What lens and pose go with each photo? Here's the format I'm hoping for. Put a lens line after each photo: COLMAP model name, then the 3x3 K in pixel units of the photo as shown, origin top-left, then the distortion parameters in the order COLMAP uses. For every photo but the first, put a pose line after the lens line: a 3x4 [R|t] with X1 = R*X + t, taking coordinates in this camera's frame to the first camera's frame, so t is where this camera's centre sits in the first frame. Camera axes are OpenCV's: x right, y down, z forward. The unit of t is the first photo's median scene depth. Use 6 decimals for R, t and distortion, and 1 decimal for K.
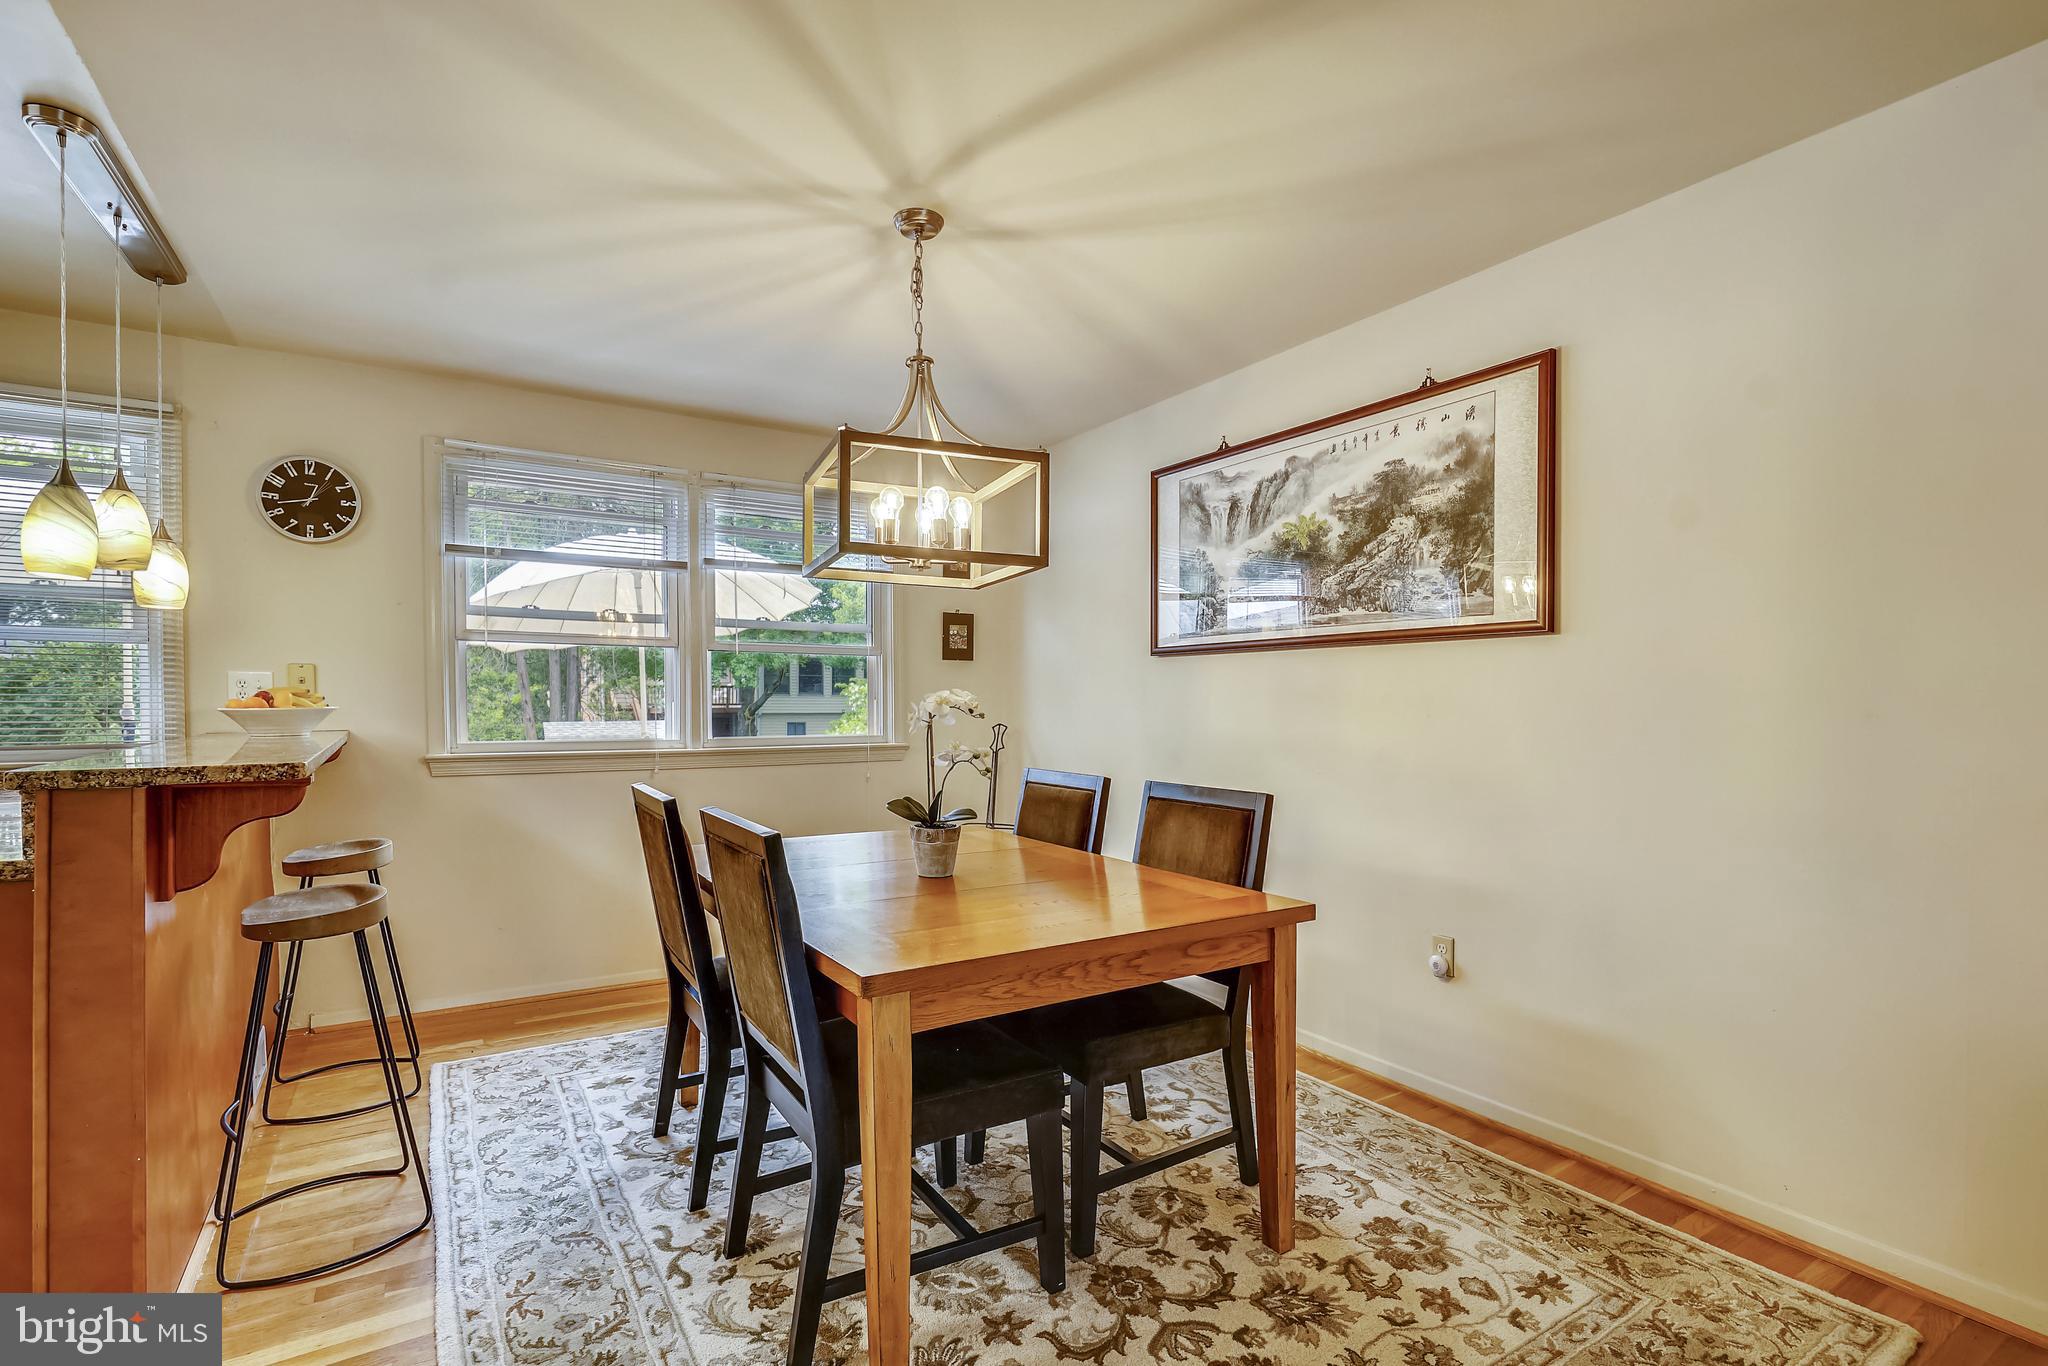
lens RADIAL K [[907.4, 0, 1015.8], [0, 907.4, 726.7], [0, 0, 1]] dist [-0.000332, -0.001044]
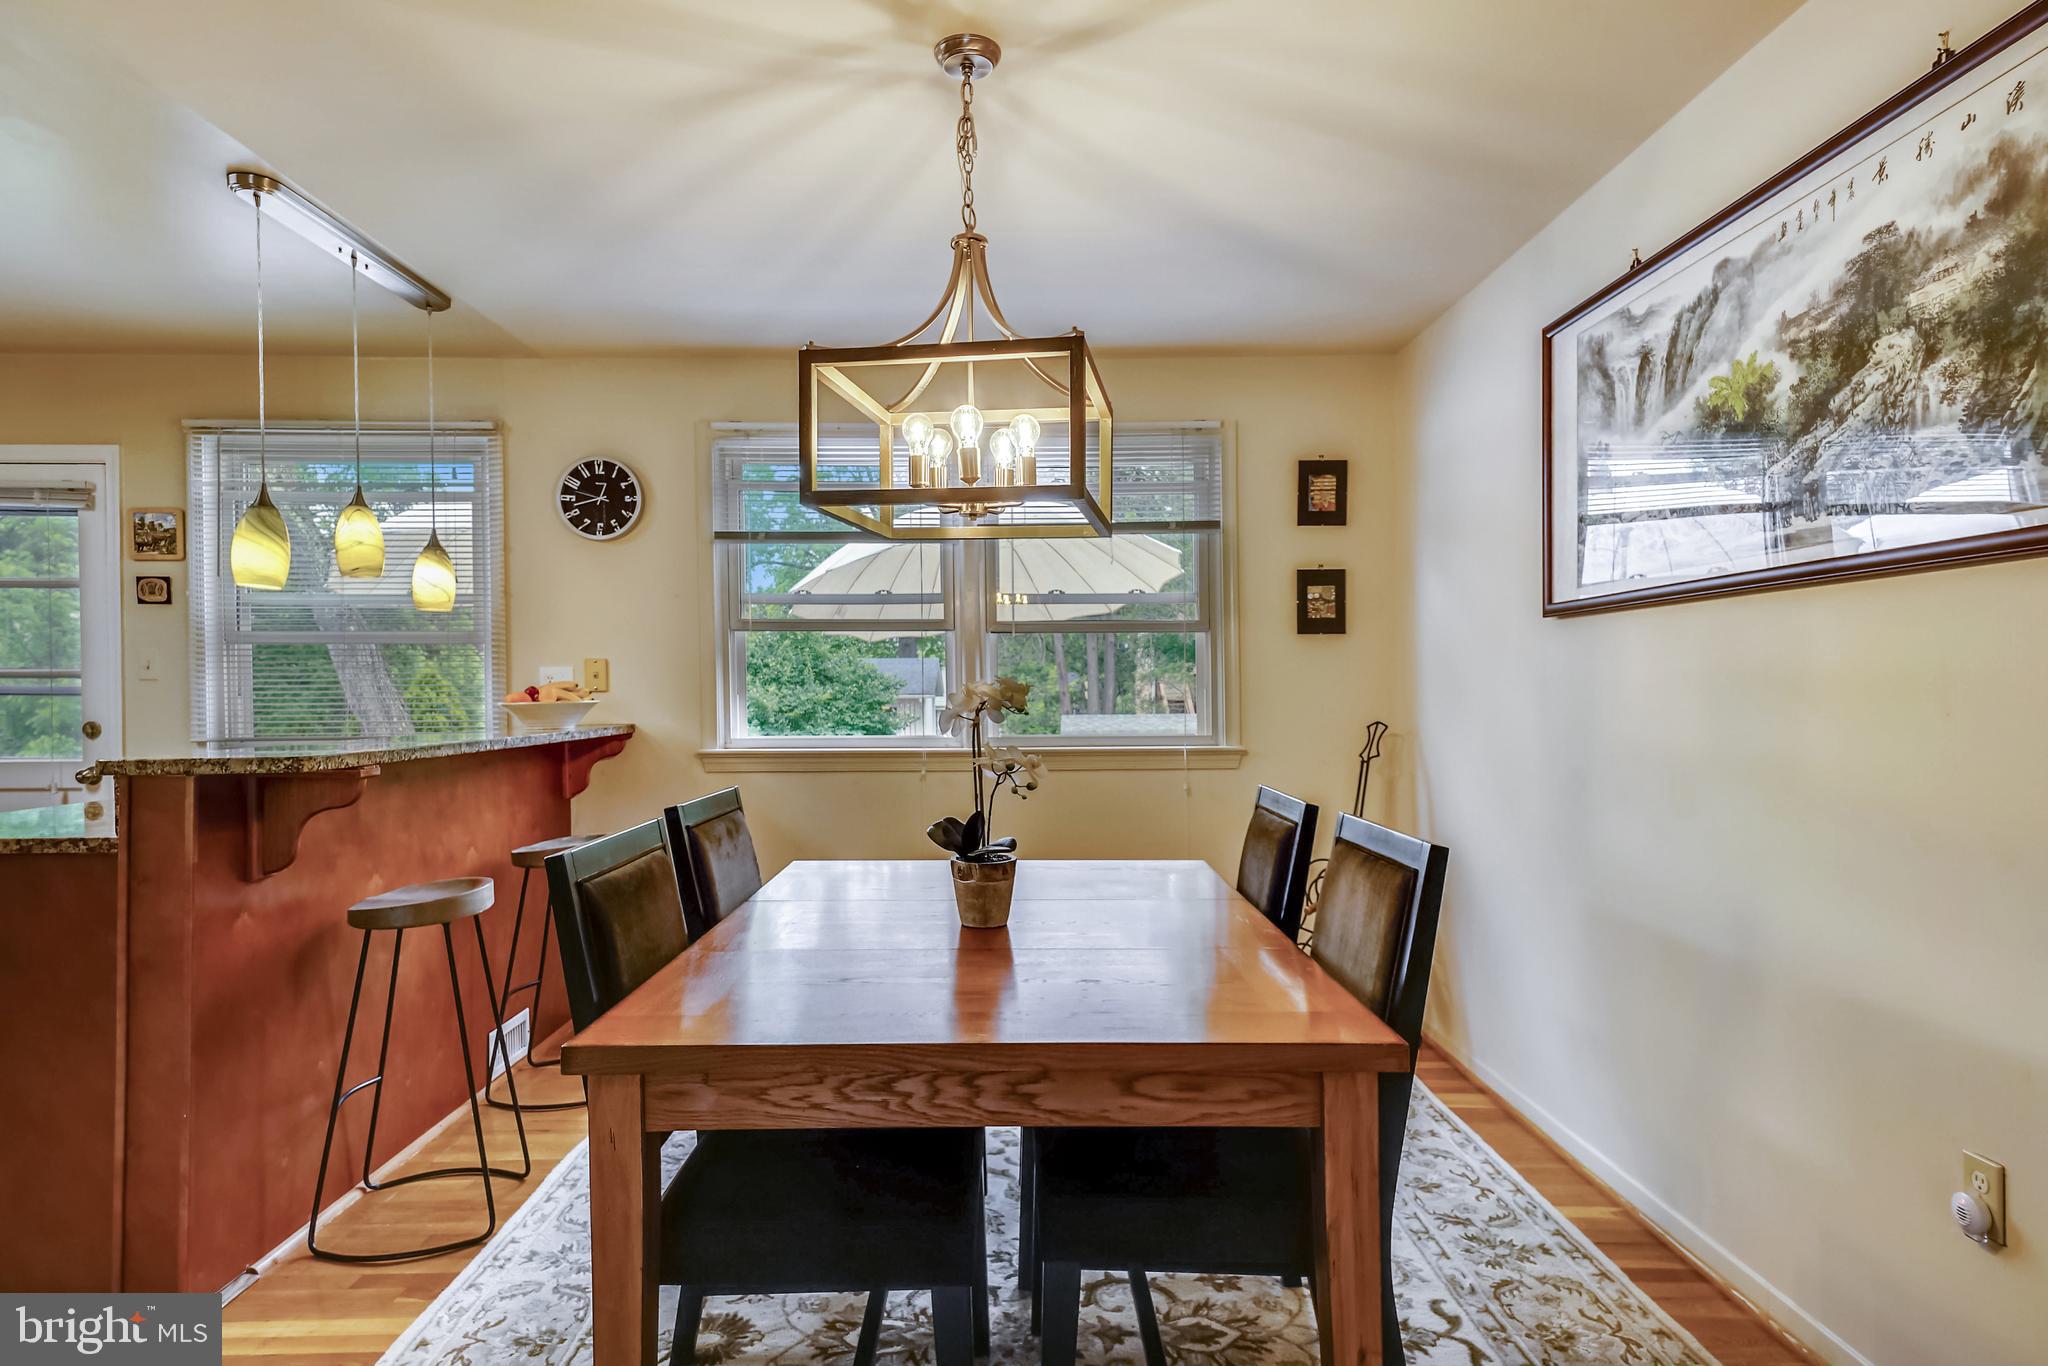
lens RADIAL K [[1121.8, 0, 1023.3], [0, 1121.8, 711.6], [0, 0, 1]] dist [0.035921, -0.011481]
pose [[0.858908, 0.002697, -0.512122, 0.316108], [-0.007403, 0.999947, -0.007150, -0.004515], [0.512076, 0.009933, 0.858883, 0.170107]]
